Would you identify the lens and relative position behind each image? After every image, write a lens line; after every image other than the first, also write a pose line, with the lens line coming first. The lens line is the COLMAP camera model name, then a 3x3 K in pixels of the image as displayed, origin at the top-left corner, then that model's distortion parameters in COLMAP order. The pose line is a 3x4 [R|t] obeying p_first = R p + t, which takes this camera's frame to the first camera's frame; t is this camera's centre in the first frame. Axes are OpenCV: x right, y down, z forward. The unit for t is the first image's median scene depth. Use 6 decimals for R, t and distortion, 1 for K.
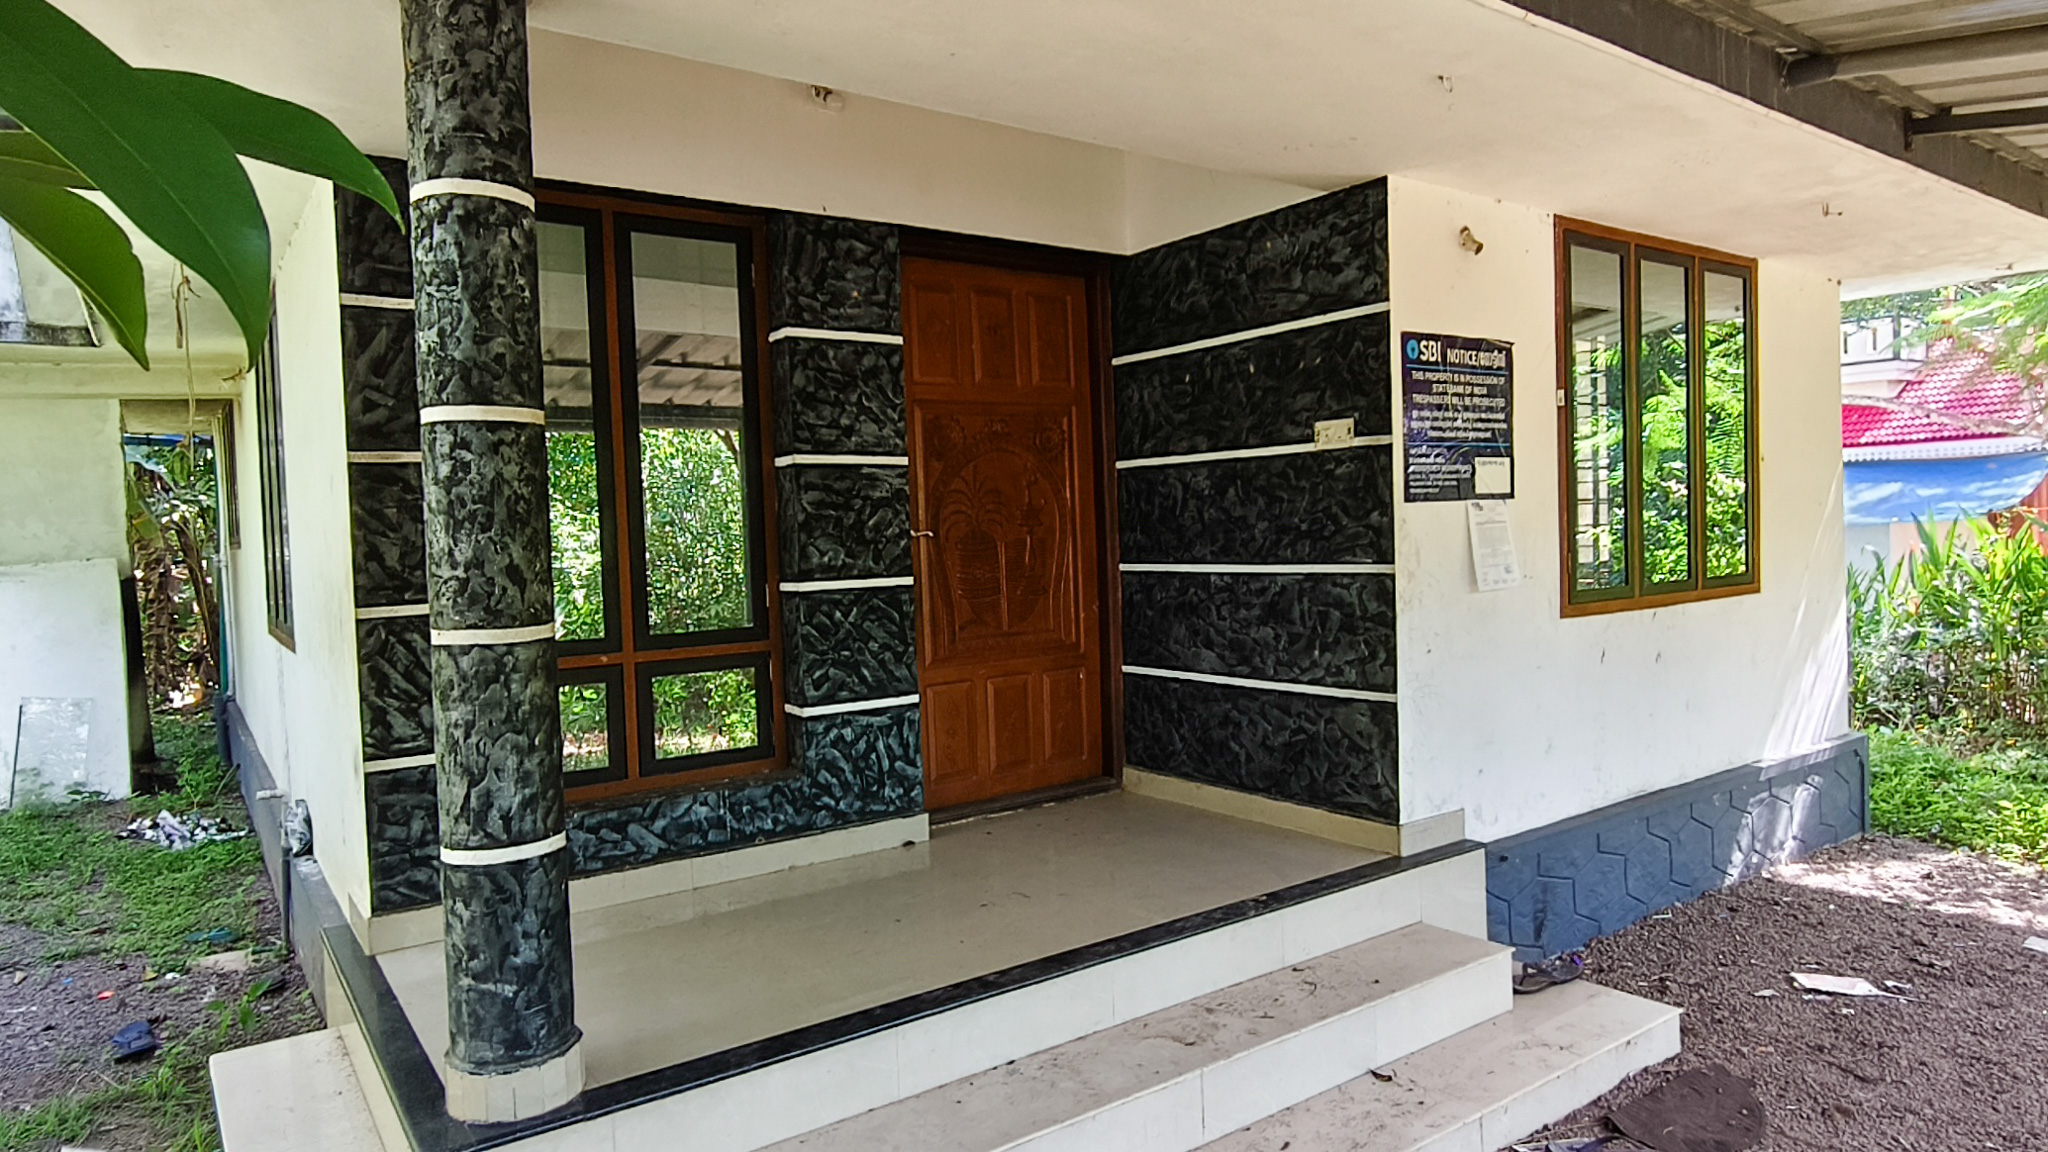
lens RADIAL K [[1199.8, 0, 1031.7], [0, 1199.8, 588.6], [0, 0, 1]] dist [0.003465, -0.013220]
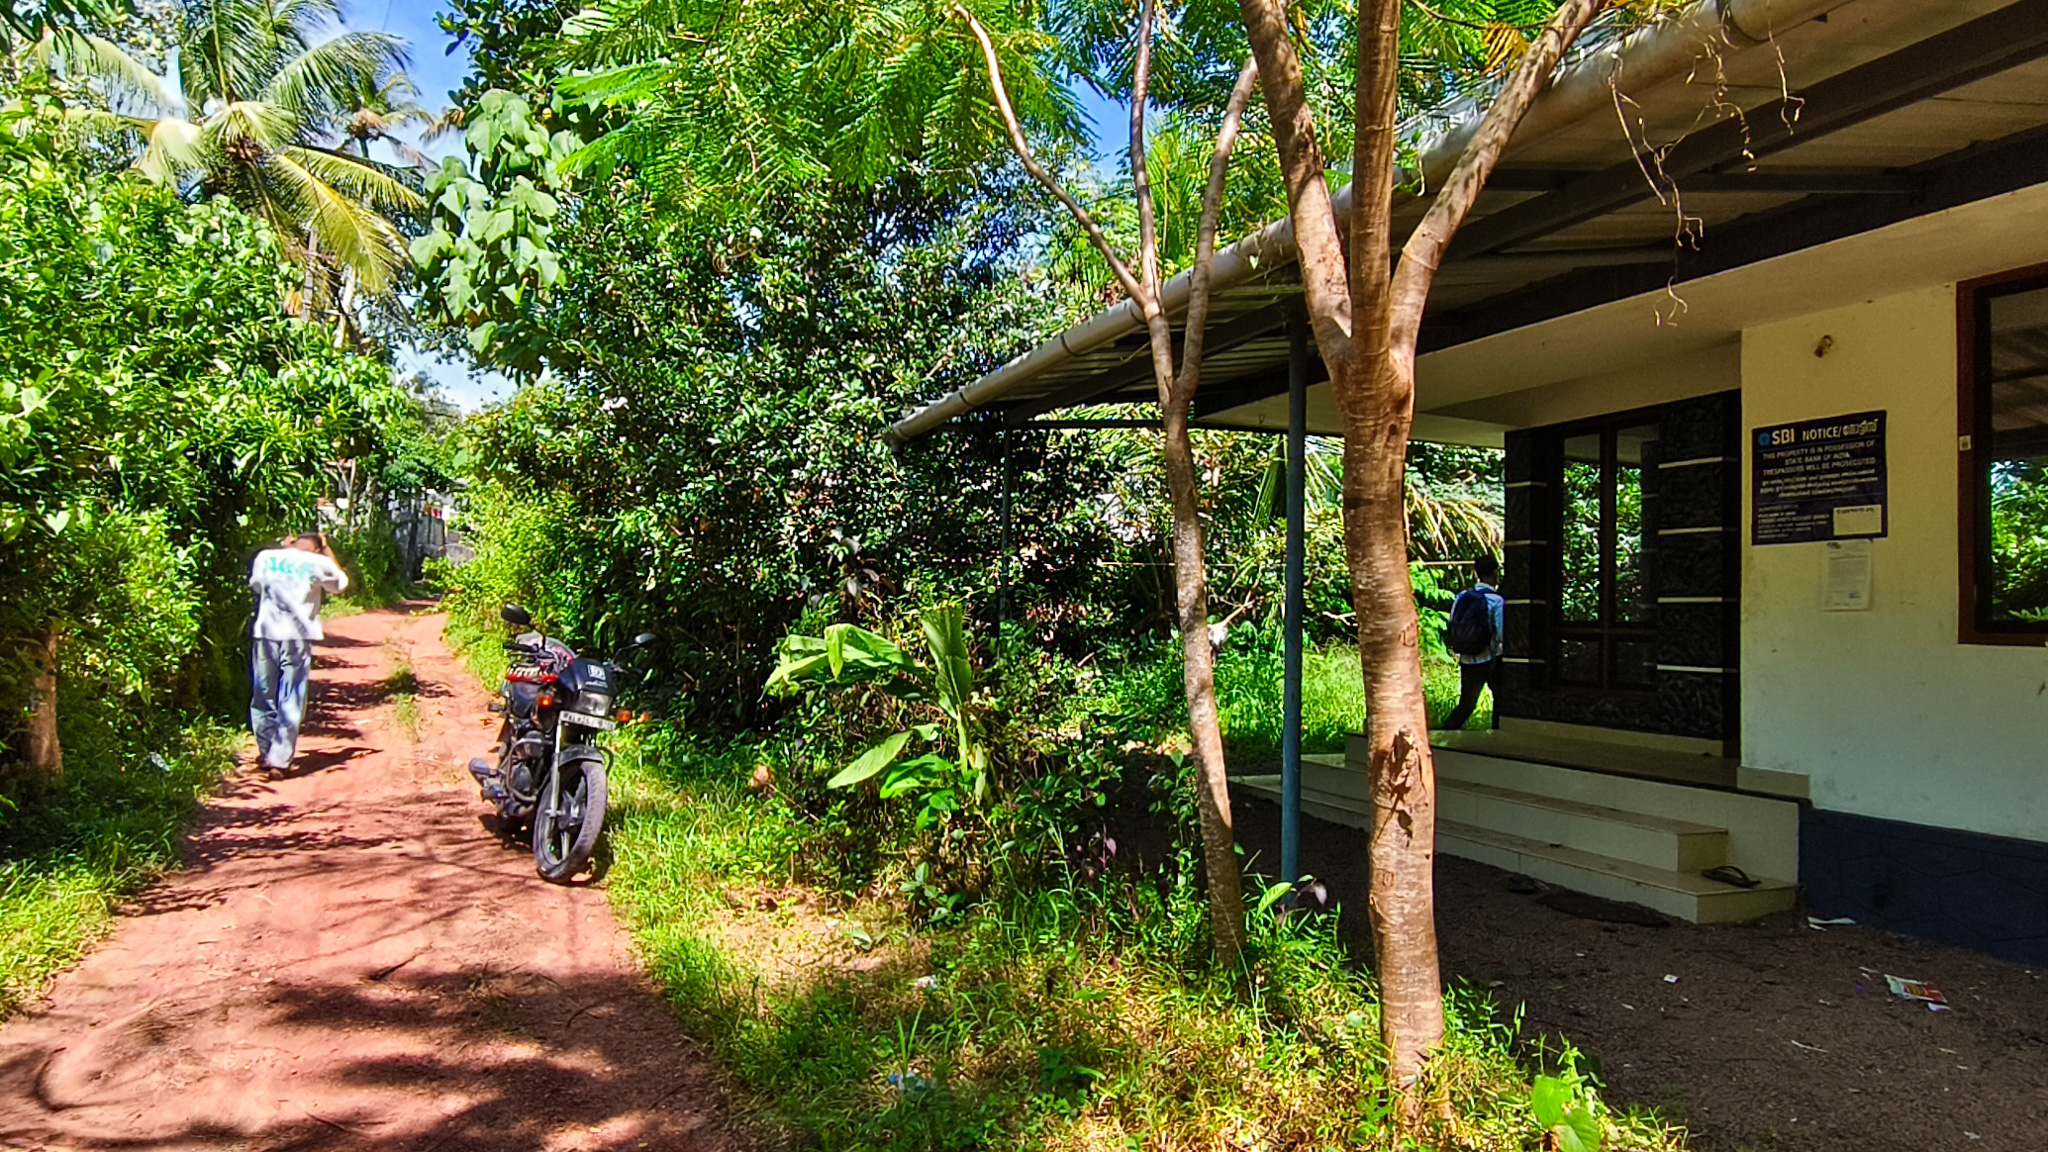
lens RADIAL K [[1199.8, 0, 1031.7], [0, 1199.8, 588.6], [0, 0, 1]] dist [0.003465, -0.013220]
pose [[-0.224858, 0.001851, -0.974390, 1.813381], [-0.067227, 0.997586, 0.017409, 0.013674], [0.972070, 0.069420, -0.224191, 0.449879]]
